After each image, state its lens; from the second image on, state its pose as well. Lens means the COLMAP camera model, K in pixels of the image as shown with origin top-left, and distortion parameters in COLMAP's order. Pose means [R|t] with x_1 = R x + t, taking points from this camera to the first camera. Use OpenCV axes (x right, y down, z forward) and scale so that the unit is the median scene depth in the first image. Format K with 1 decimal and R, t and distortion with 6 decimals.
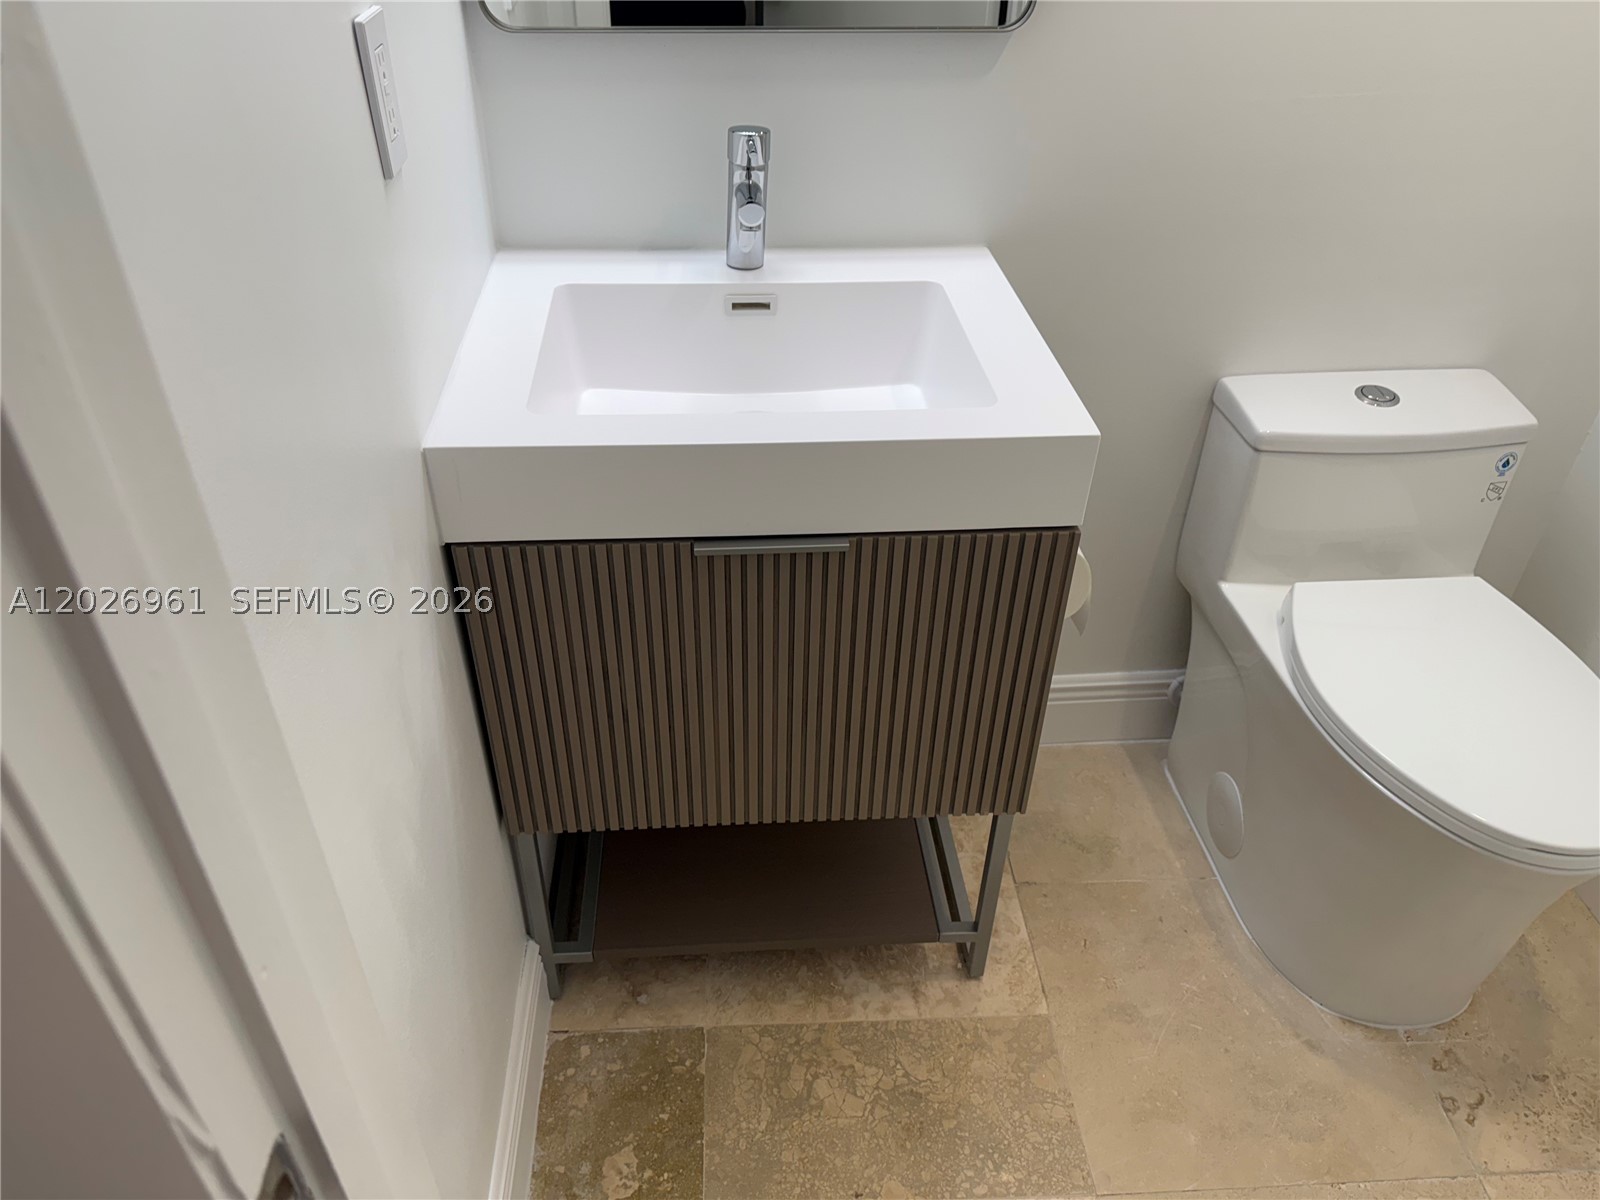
lens RADIAL K [[1122.7, 0, 799.7], [0, 1122.7, 620.4], [0, 0, 1]] dist [0.042945, -0.052903]
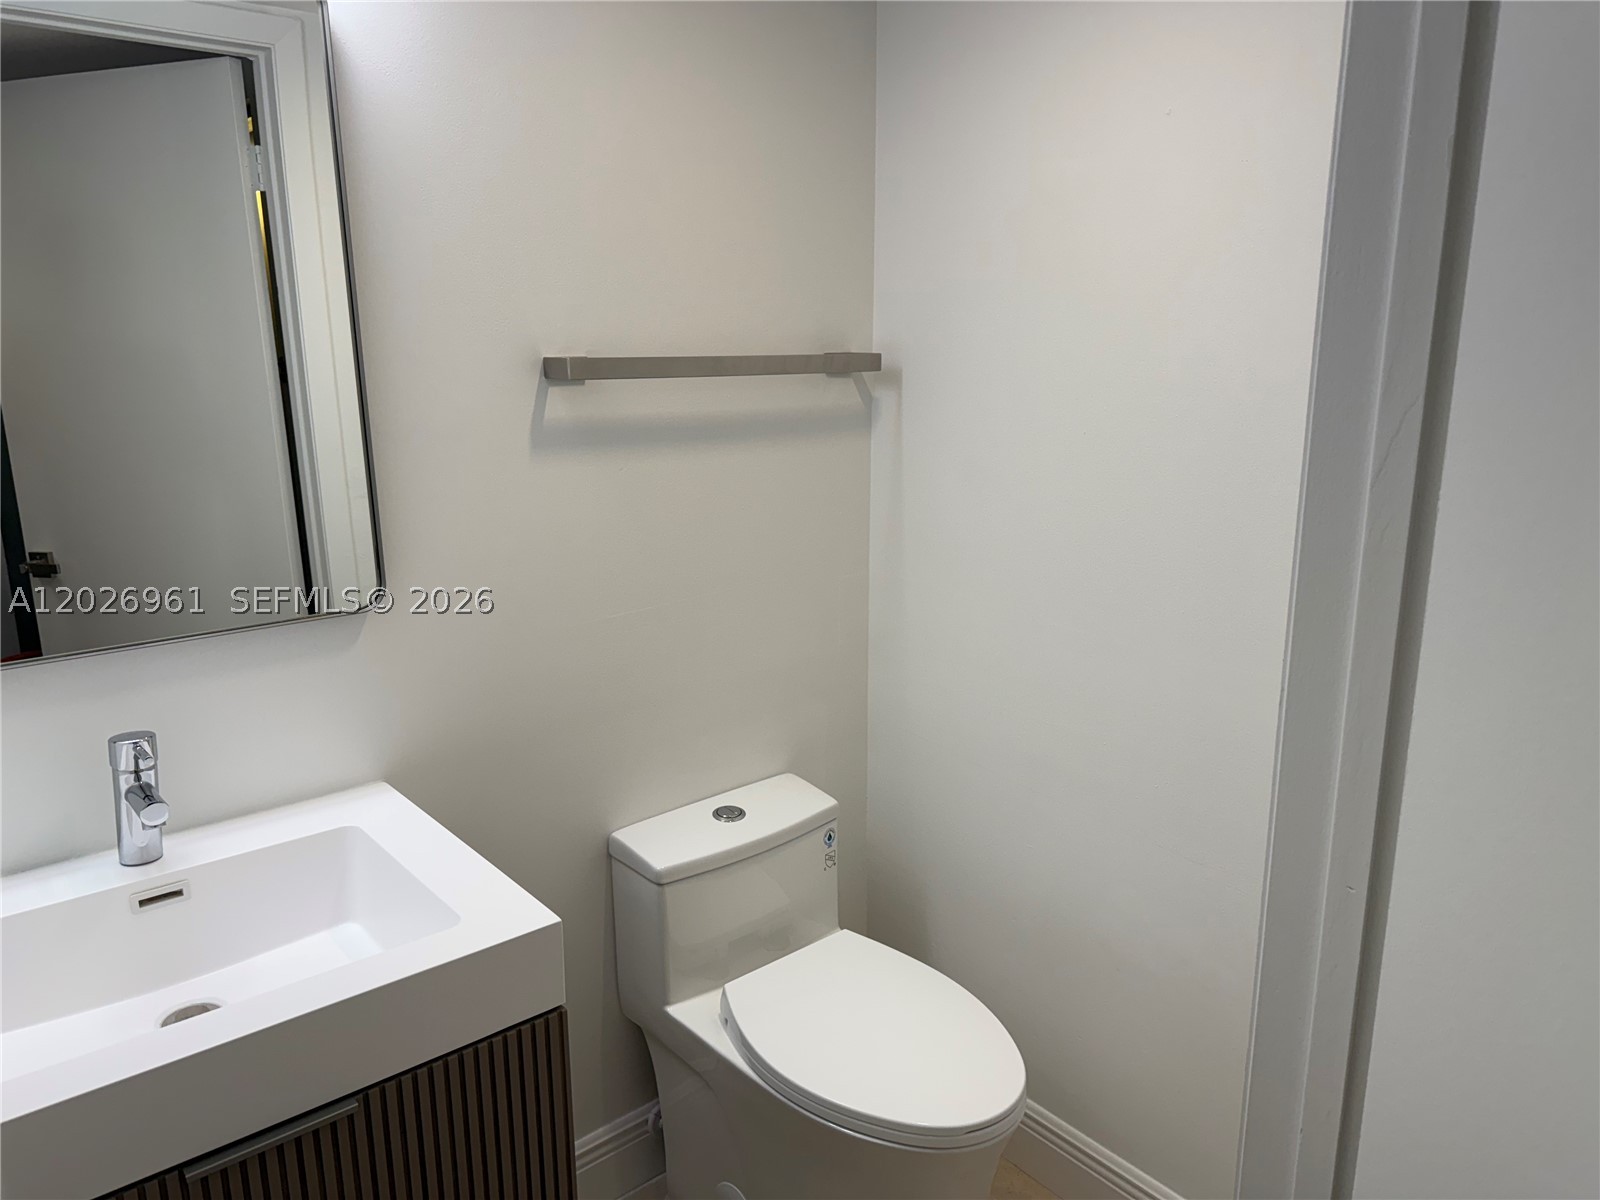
lens RADIAL K [[1122.7, 0, 791.5], [0, 1122.7, 593.3], [0, 0, 1]] dist [0.042945, -0.052903]
pose [[0.814019, -0.150447, 0.561016, -0.108930], [0.364664, 0.884166, -0.292012, -0.027291], [-0.452099, 0.442286, 0.774590, -0.122712]]
